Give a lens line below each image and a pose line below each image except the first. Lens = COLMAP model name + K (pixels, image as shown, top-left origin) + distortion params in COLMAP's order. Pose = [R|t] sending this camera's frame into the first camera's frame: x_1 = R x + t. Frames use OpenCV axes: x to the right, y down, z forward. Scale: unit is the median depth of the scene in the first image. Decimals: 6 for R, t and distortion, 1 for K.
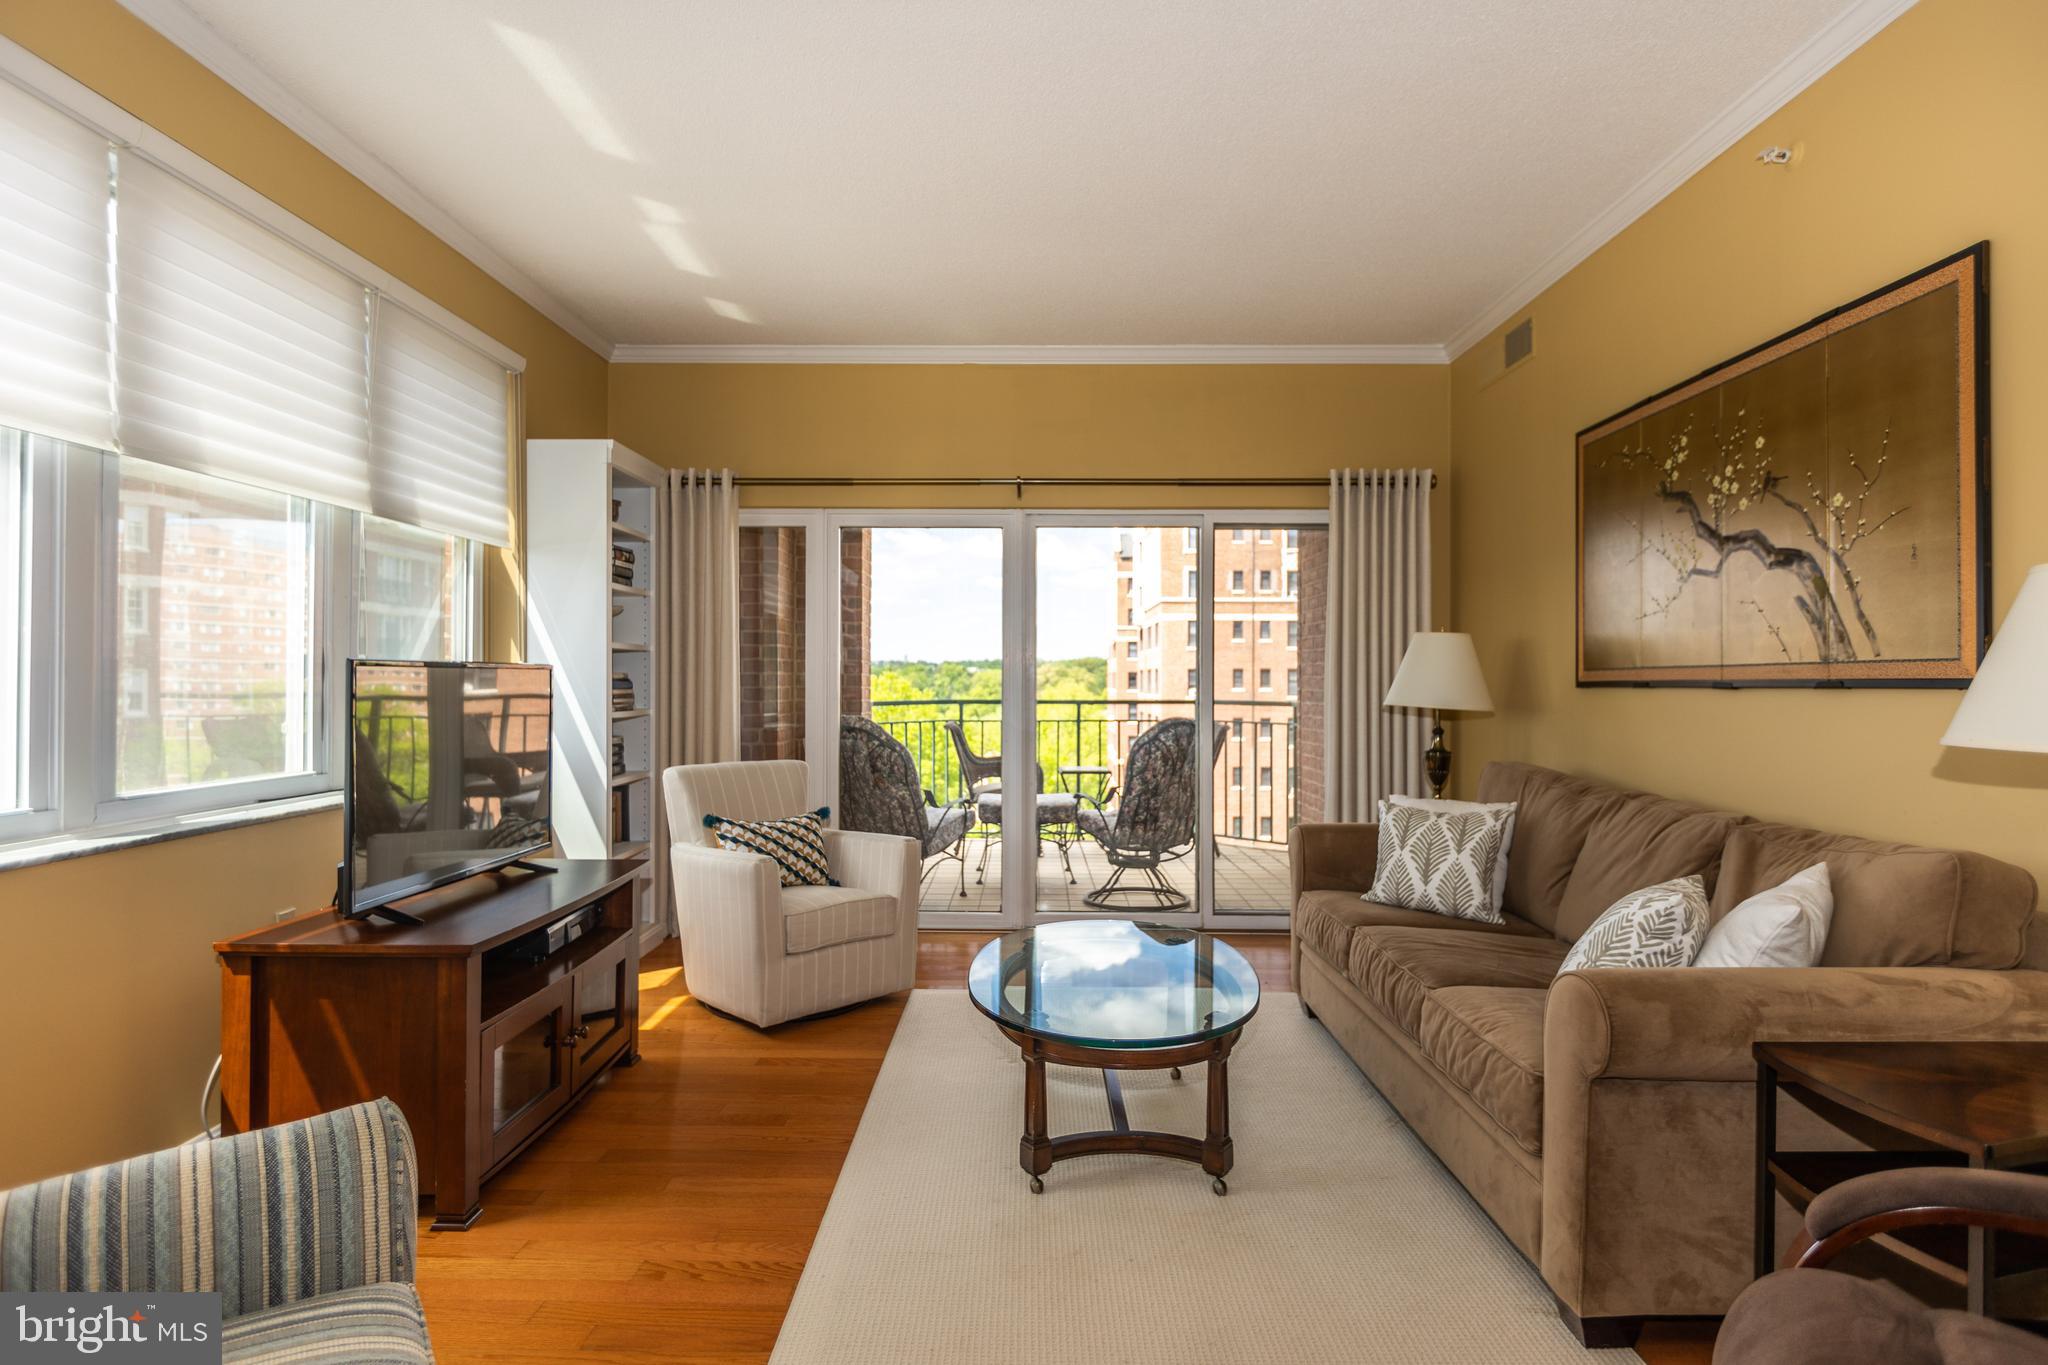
lens RADIAL K [[1087.9, 0, 1024.0], [0, 1087.9, 682.5], [0, 0, 1]] dist [0.000000, 0.000475]
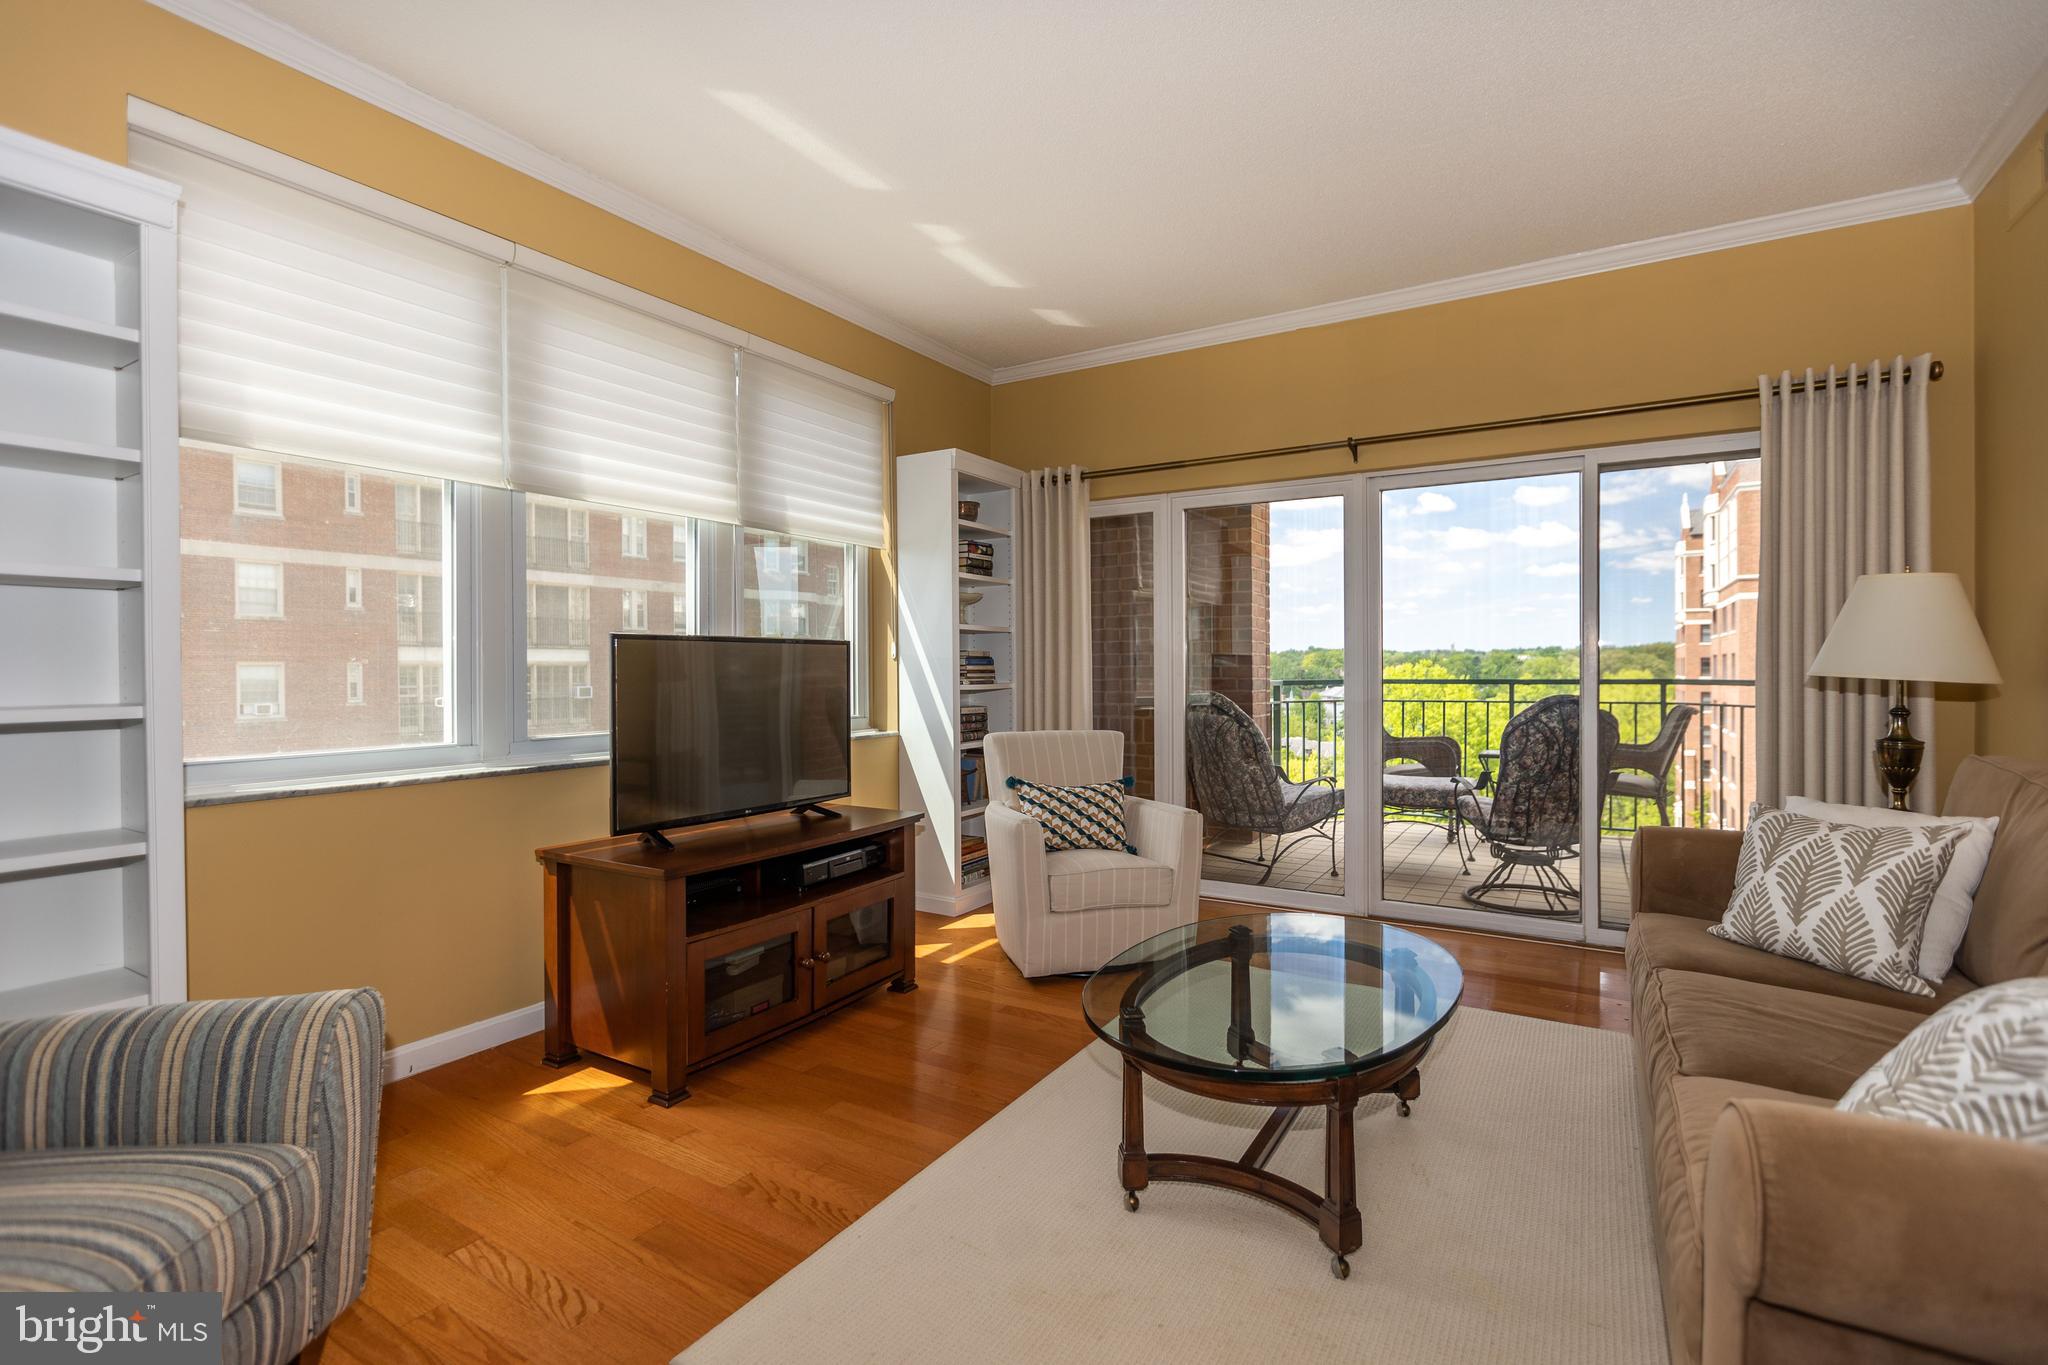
lens RADIAL K [[950.4, 0, 1022.5], [0, 950.4, 679.9], [0, 0, 1]] dist [-0.002772, -0.000371]
pose [[0.863427, -0.001078, -0.504472, 0.203990], [0.005640, 0.999956, 0.007516, 0.016024], [0.504442, -0.009335, 0.863395, 0.175247]]
